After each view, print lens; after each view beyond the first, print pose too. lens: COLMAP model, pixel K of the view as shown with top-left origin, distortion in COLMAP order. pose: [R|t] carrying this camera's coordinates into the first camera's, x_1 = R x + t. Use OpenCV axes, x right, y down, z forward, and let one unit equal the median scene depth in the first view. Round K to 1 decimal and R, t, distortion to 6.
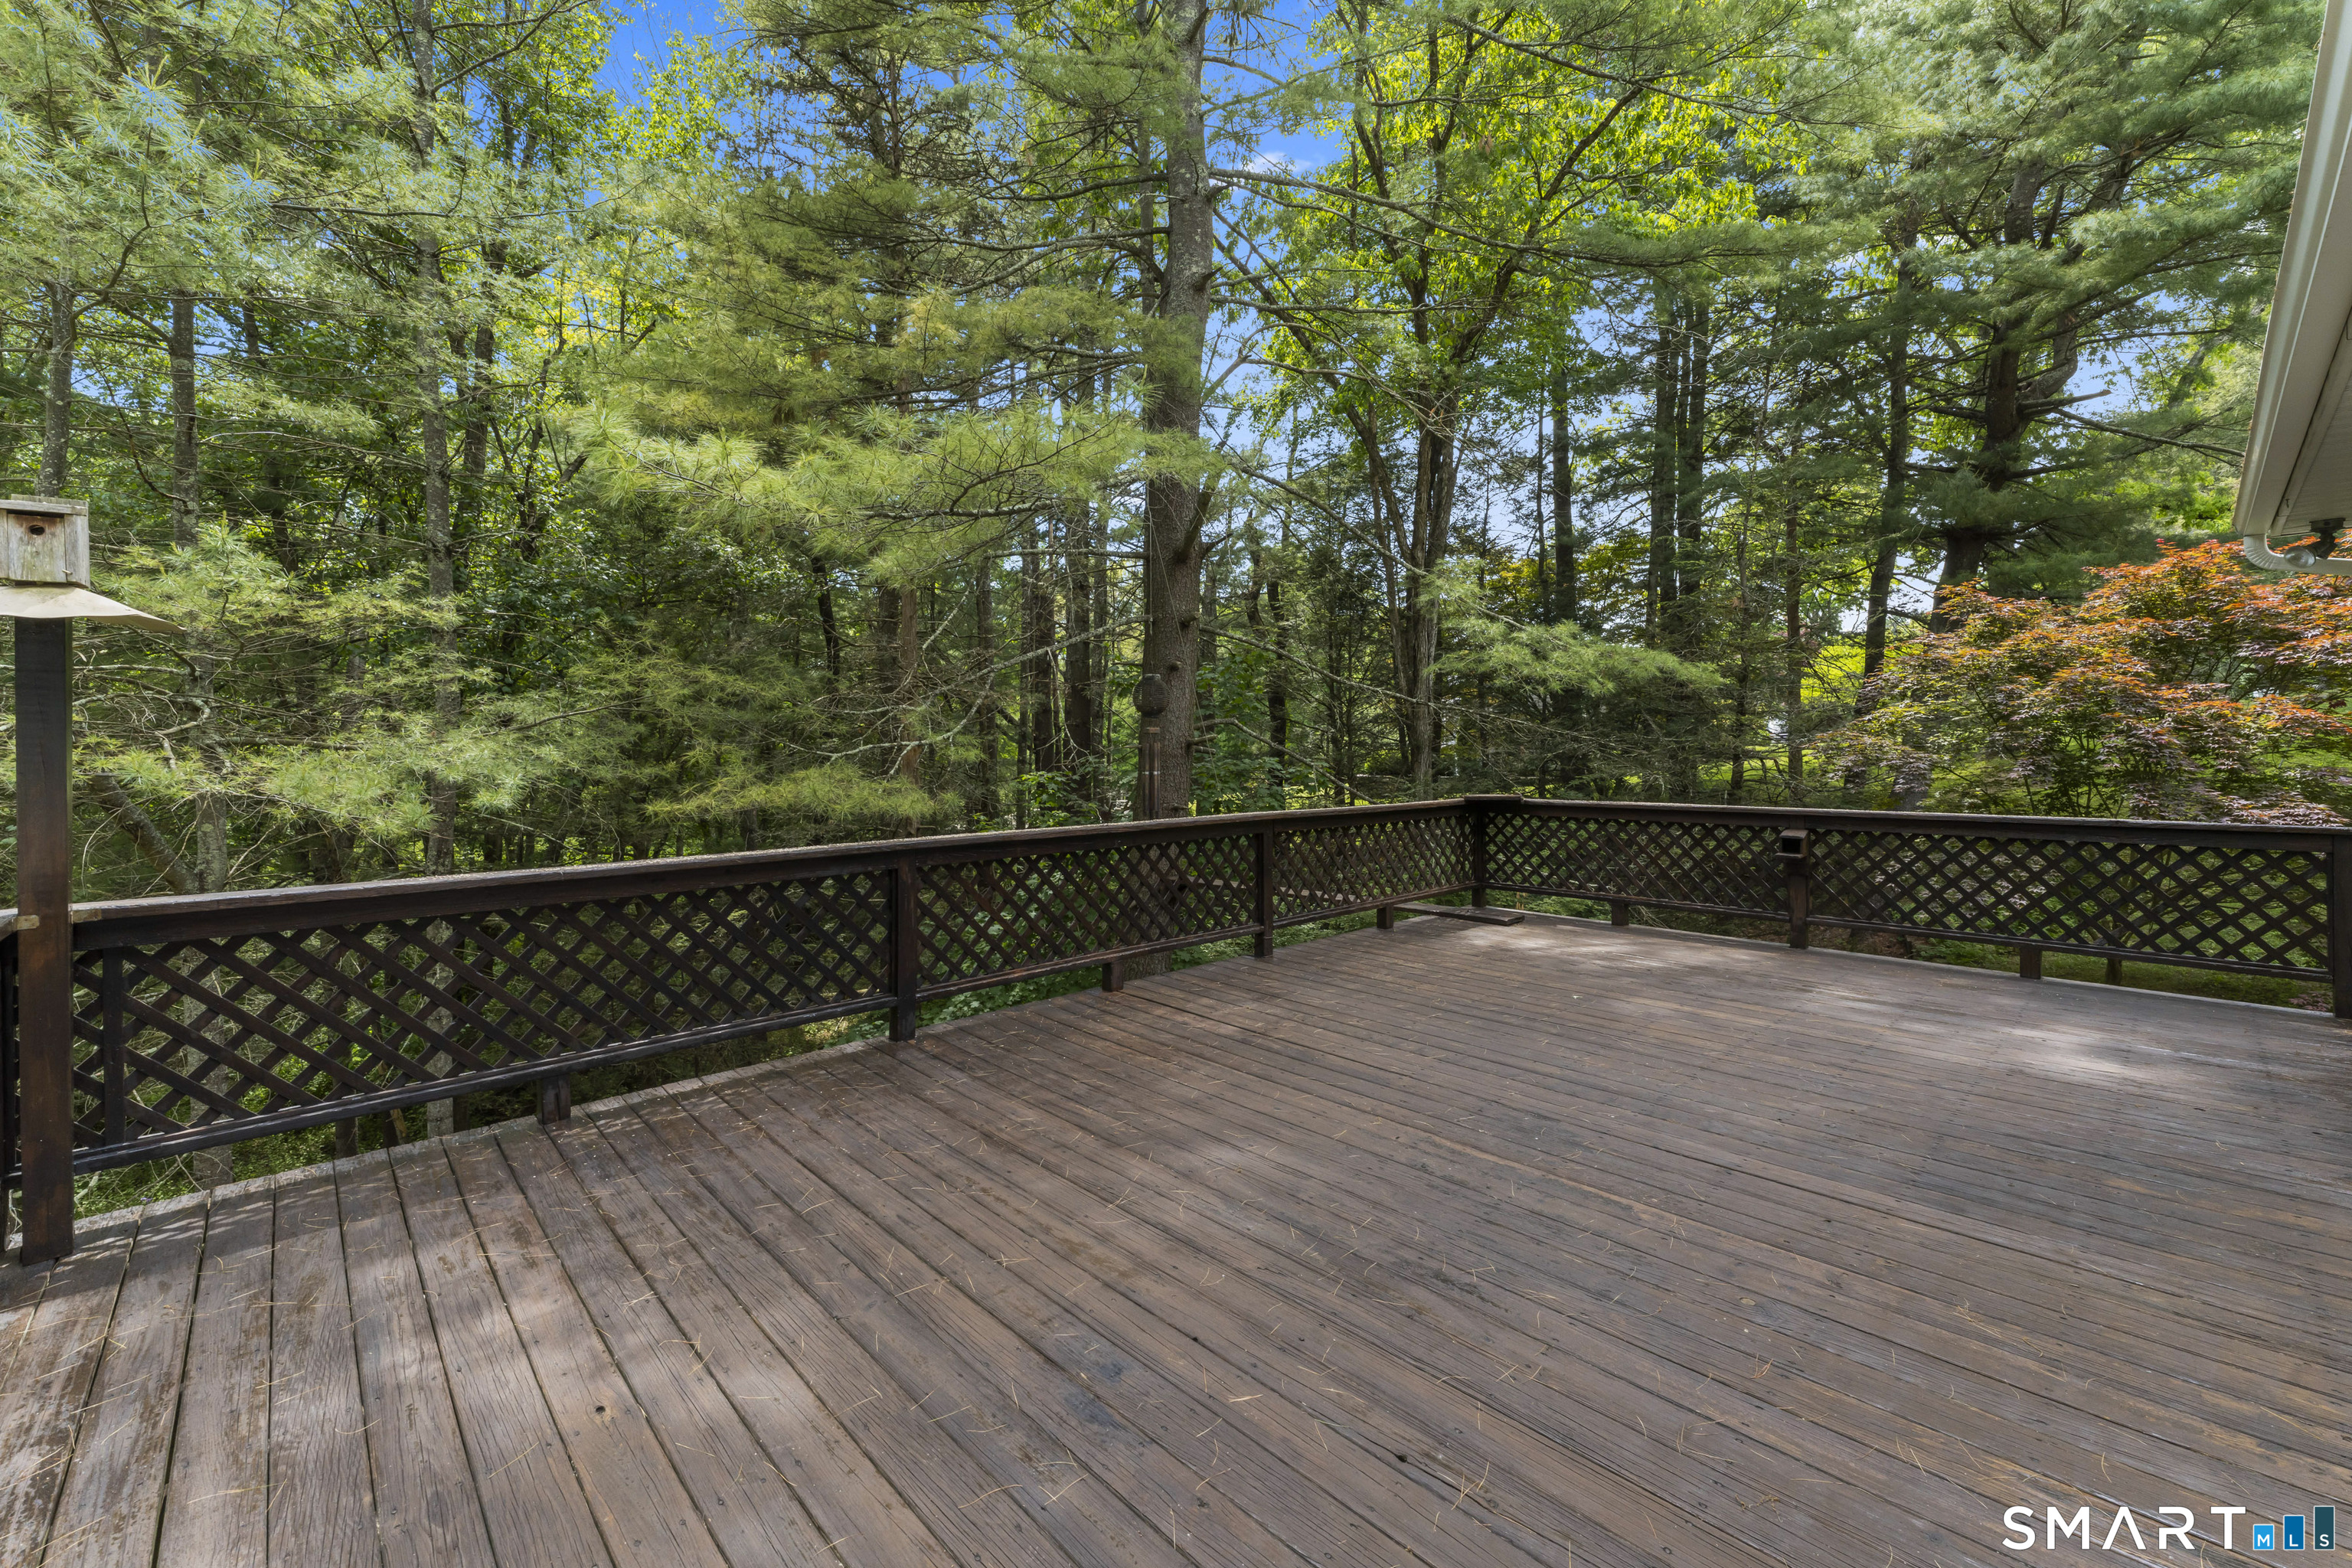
lens RADIAL K [[957.3, 0, 1169.6], [0, 957.3, 714.2], [0, 0, 1]] dist [0.002893, -0.000698]
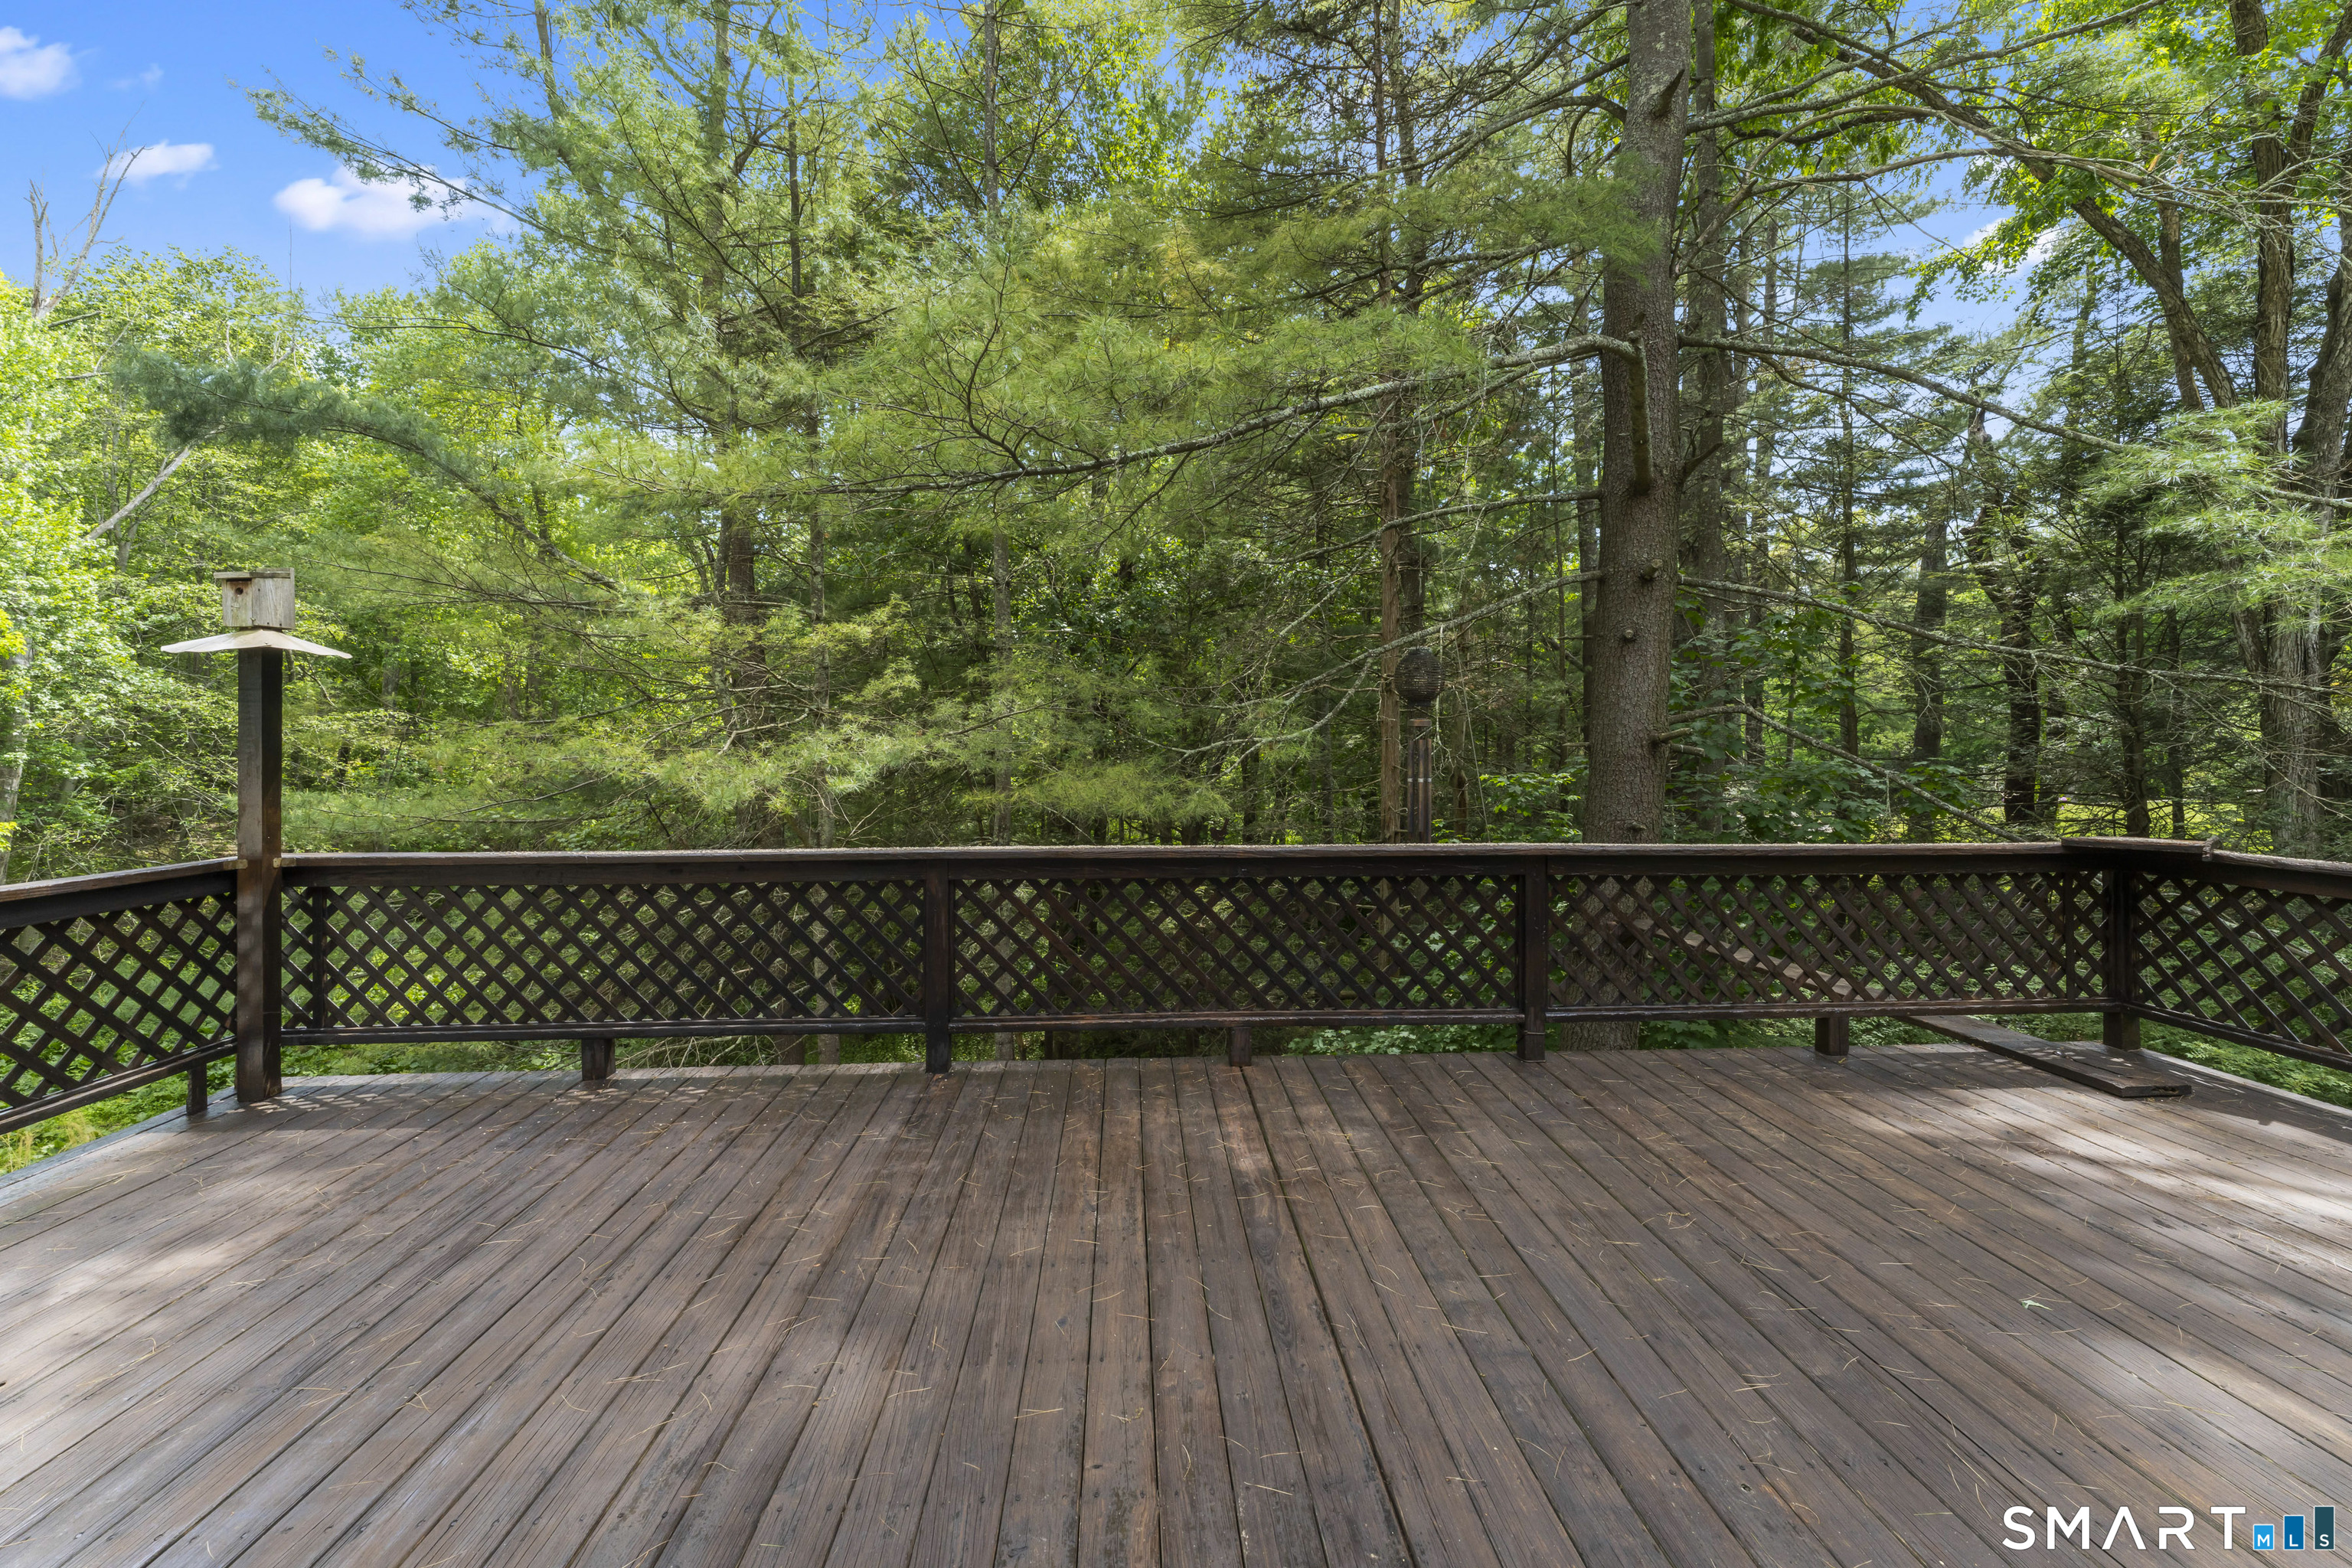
lens RADIAL K [[957.3, 0, 1180.9], [0, 957.3, 707.6], [0, 0, 1]] dist [0.002893, -0.000698]
pose [[0.768143, -0.021397, -0.639920, 0.462126], [0.018763, 0.999764, -0.010905, 0.014175], [0.640003, -0.003630, 0.768364, 0.449578]]
